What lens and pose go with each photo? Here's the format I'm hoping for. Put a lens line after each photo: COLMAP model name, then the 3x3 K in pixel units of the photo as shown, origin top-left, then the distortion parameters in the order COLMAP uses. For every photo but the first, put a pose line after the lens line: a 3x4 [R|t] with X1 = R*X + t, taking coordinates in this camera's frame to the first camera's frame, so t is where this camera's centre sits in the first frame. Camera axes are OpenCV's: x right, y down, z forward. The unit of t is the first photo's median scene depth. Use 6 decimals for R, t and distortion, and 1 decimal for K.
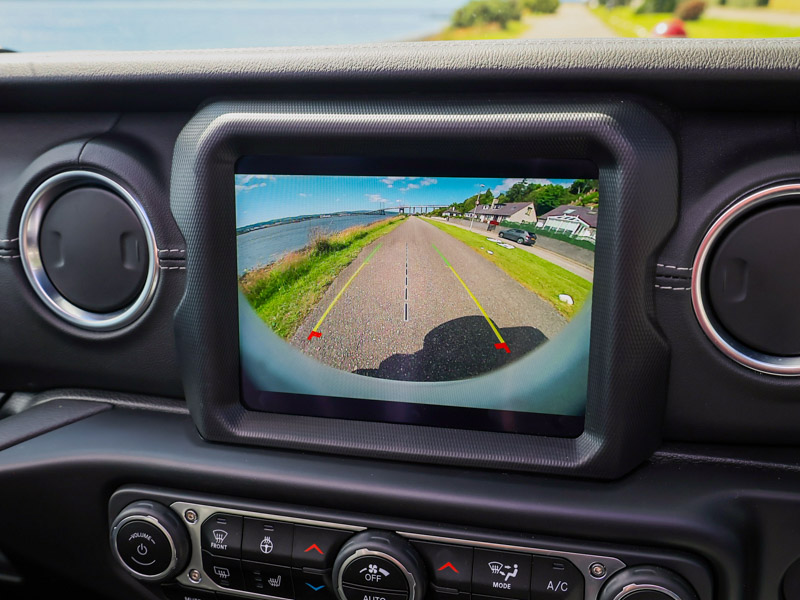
lens RADIAL K [[718.9, 0, 429.6], [0, 718.9, 290.1], [0, 0, 1]] dist [0.001060, 0.004049]
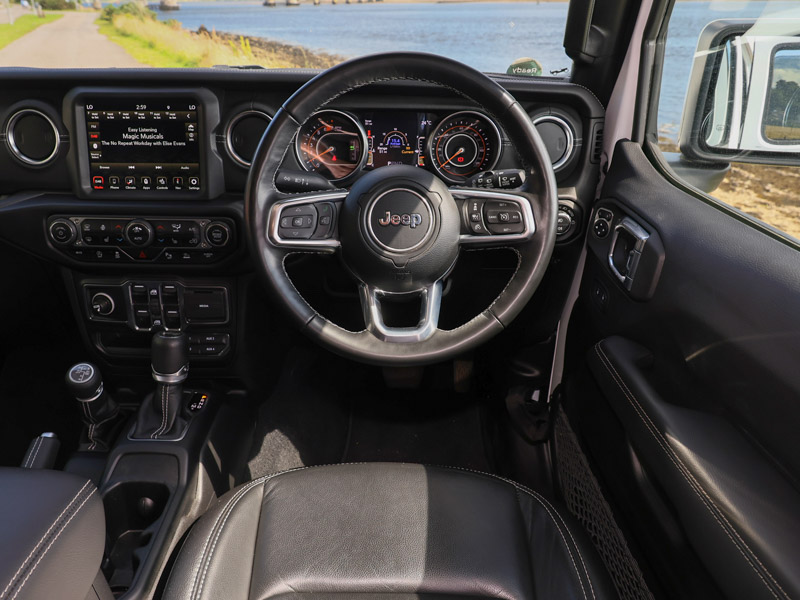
lens RADIAL K [[638.2, 0, 387.1], [0, 638.2, 296.3], [0, 0, 1]] dist [0.001890, 0.012650]
pose [[0.983480, -0.051070, 0.173665, 0.508625], [0.042508, 0.997707, 0.052672, 0.565940], [-0.175957, -0.044420, 0.983395, -2.033750]]
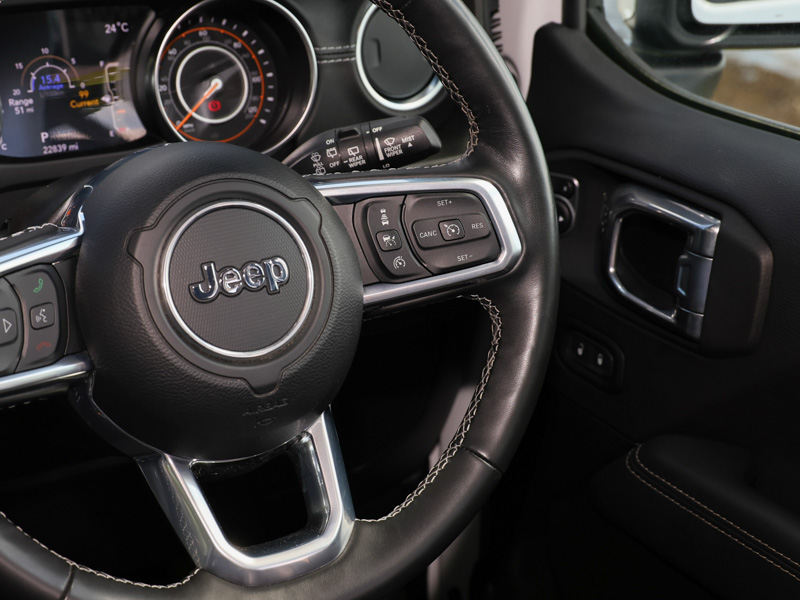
lens RADIAL K [[1432.6, 0, 393.9], [0, 1432.6, 296.0], [0, 0, 1]] dist [-0.007636, 0.000000]
pose [[0.750769, -0.216391, 0.624116, -0.177466], [0.217630, 0.973099, 0.075595, 0.324560], [-0.623685, 0.079072, 0.777666, -1.501017]]
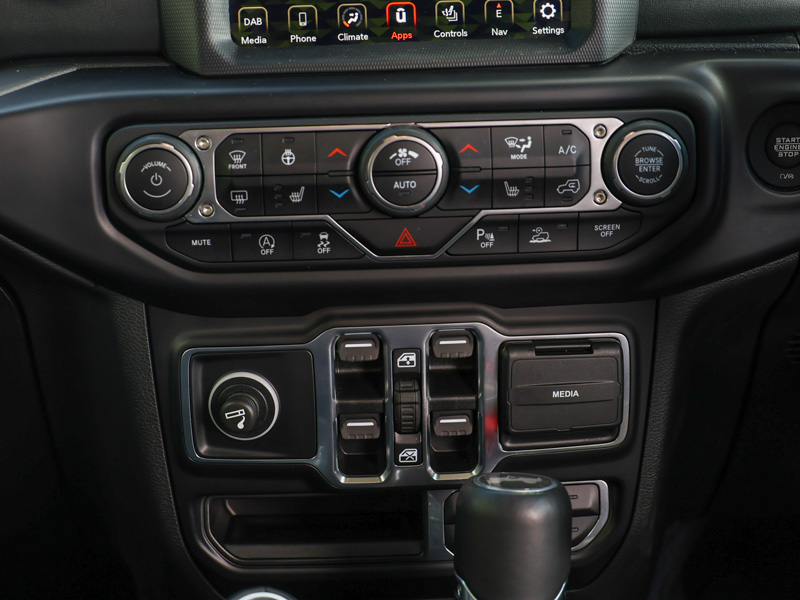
lens RADIAL K [[1432.6, 0, 364.3], [0, 1432.6, 309.0], [0, 0, 1]] dist [-0.007636, 0.000000]
pose [[0.964996, -0.081832, 0.249173, -0.647448], [0.095002, 0.994621, -0.041277, 0.664064], [-0.244455, 0.063504, 0.967579, -0.978163]]
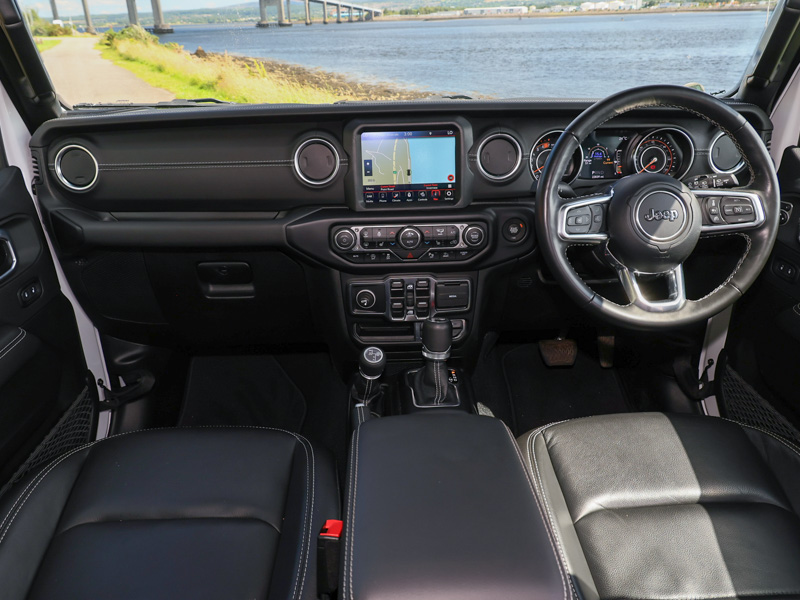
lens RADIAL K [[638.2, 0, 387.6], [0, 638.2, 303.6], [0, 0, 1]] dist [0.001890, 0.012650]
pose [[0.966929, -0.097993, 0.235470, -1.029201], [0.088975, 0.994845, 0.048648, 0.564581], [-0.239023, -0.026088, 0.970663, -2.352952]]
